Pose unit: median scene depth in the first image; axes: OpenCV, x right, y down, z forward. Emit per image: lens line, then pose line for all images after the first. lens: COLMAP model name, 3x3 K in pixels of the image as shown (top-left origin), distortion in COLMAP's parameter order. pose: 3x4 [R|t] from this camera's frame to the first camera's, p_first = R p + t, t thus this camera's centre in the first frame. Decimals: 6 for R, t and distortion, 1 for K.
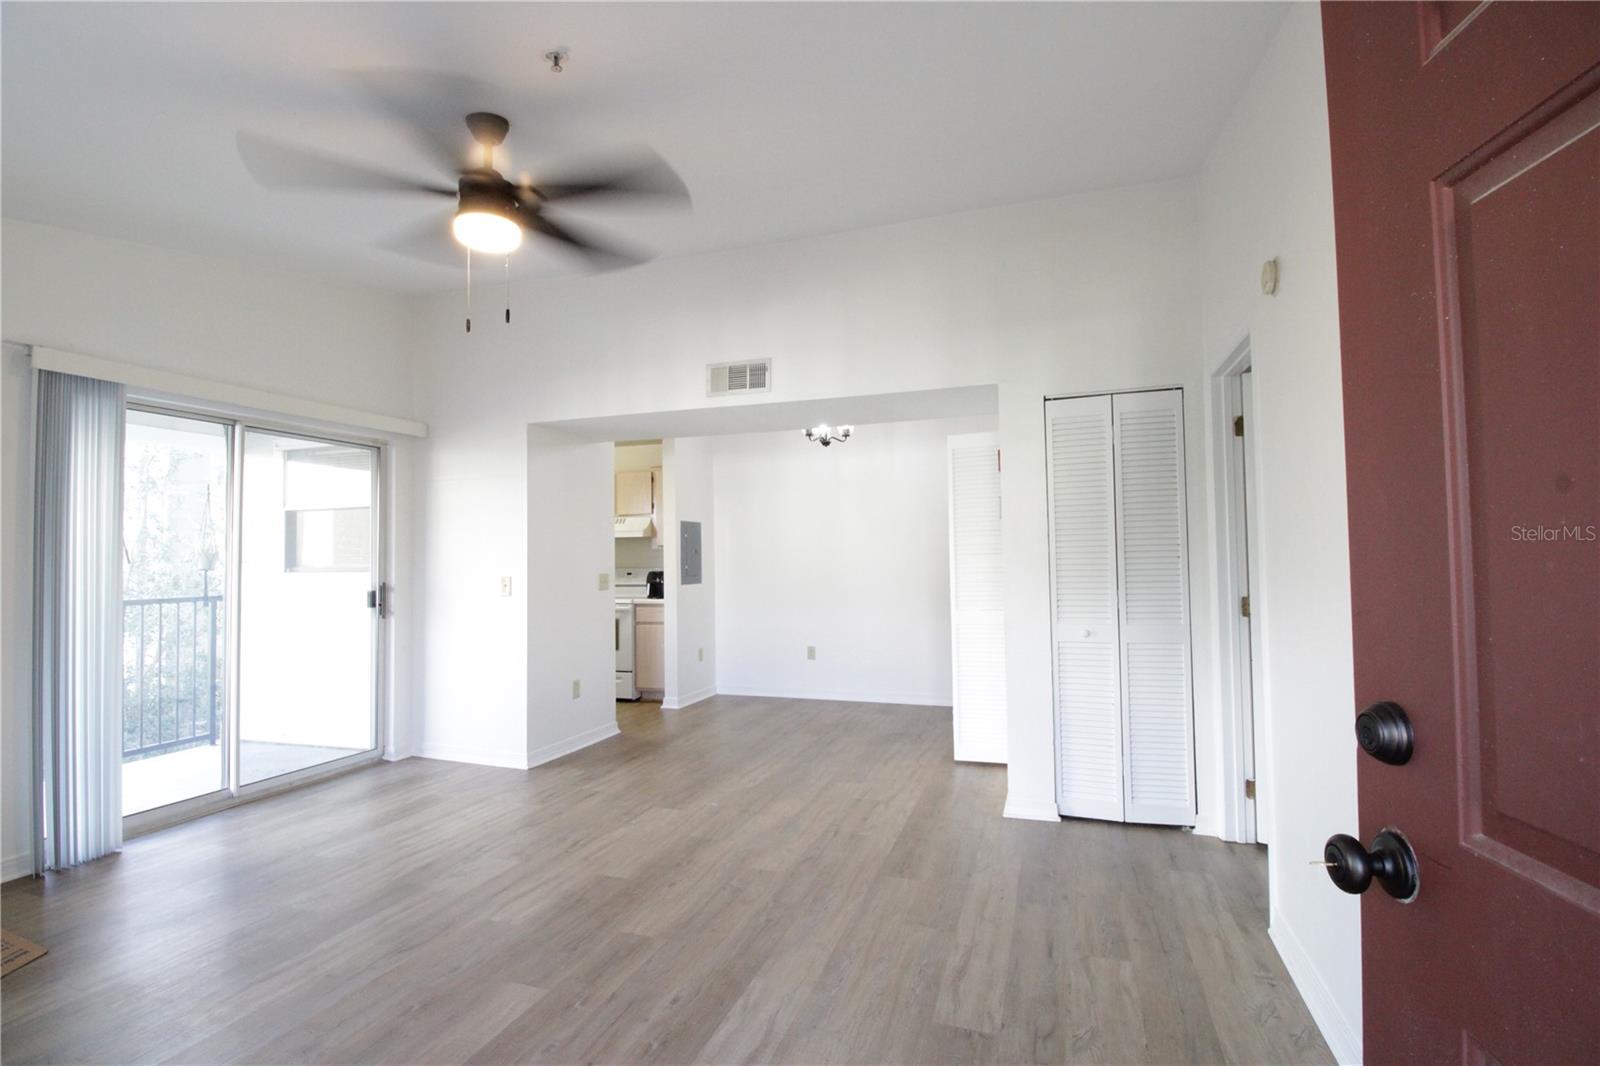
lens RADIAL K [[744.7, 0, 795.2], [0, 744.7, 530.8], [0, 0, 1]] dist [-0.009241, -0.008323]
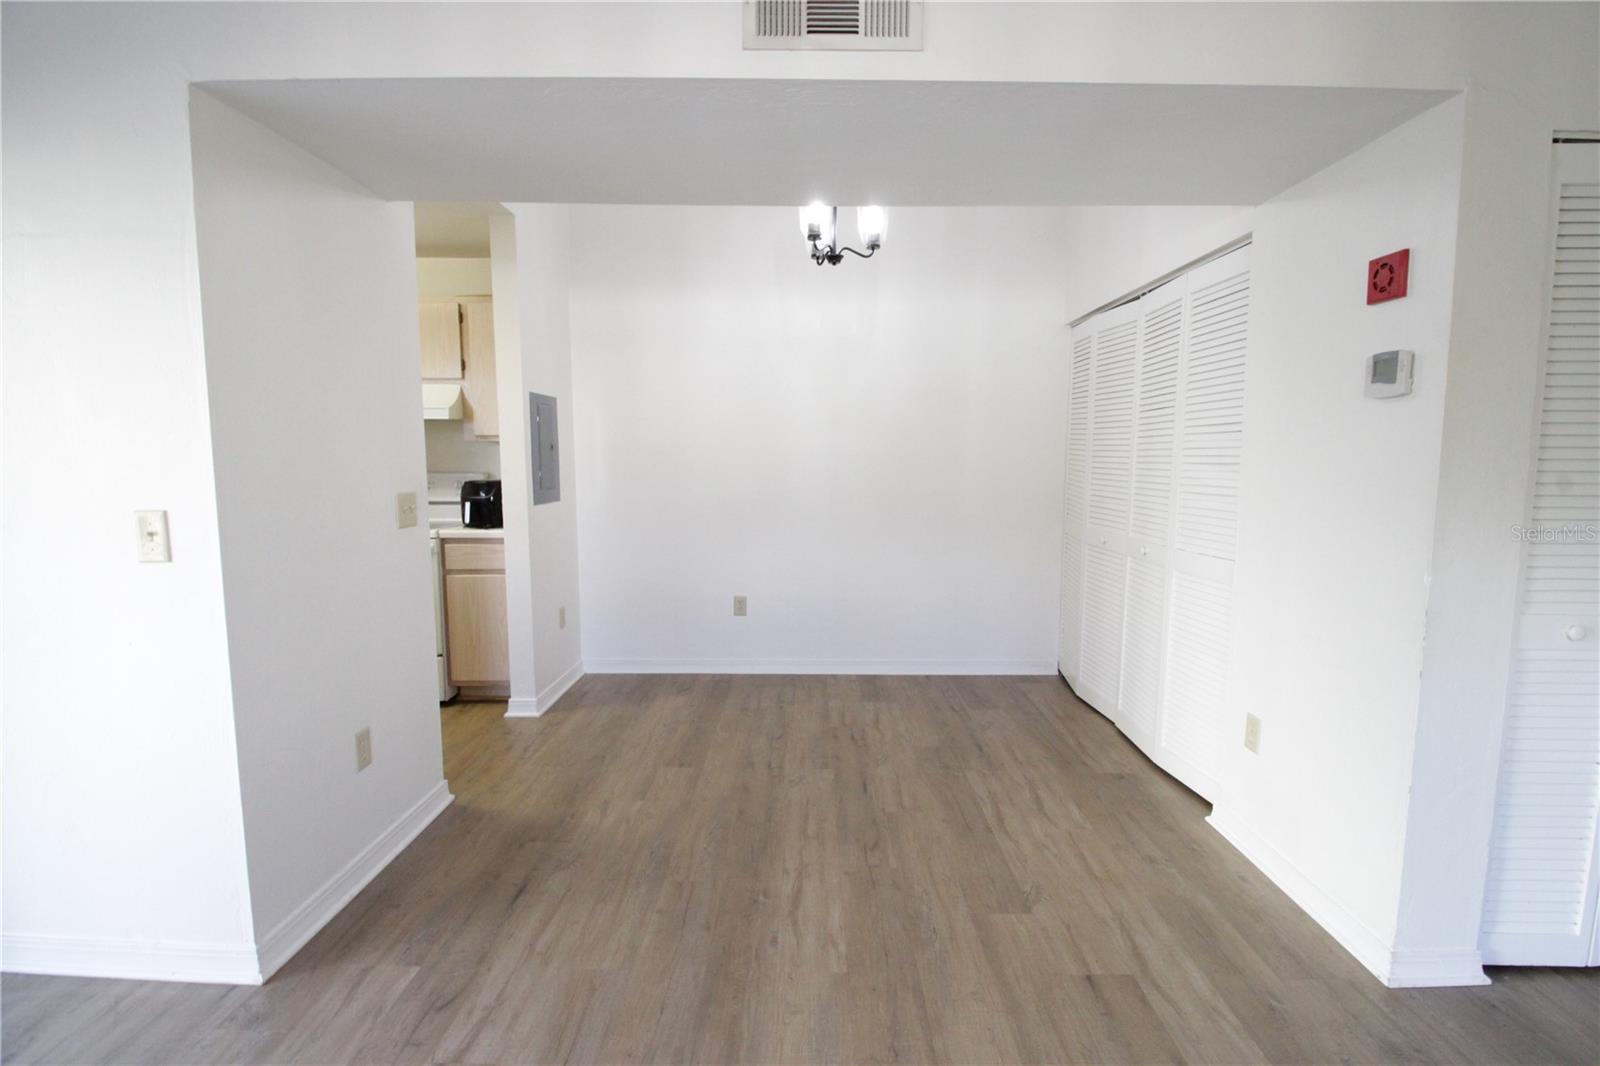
lens RADIAL K [[744.7, 0, 806.0], [0, 744.7, 534.2], [0, 0, 1]] dist [-0.009241, -0.008323]
pose [[0.944367, -0.018057, 0.328396, -0.145032], [-0.028840, 0.990099, 0.137378, 0.010110], [-0.327625, -0.139206, 0.934496, 0.395937]]
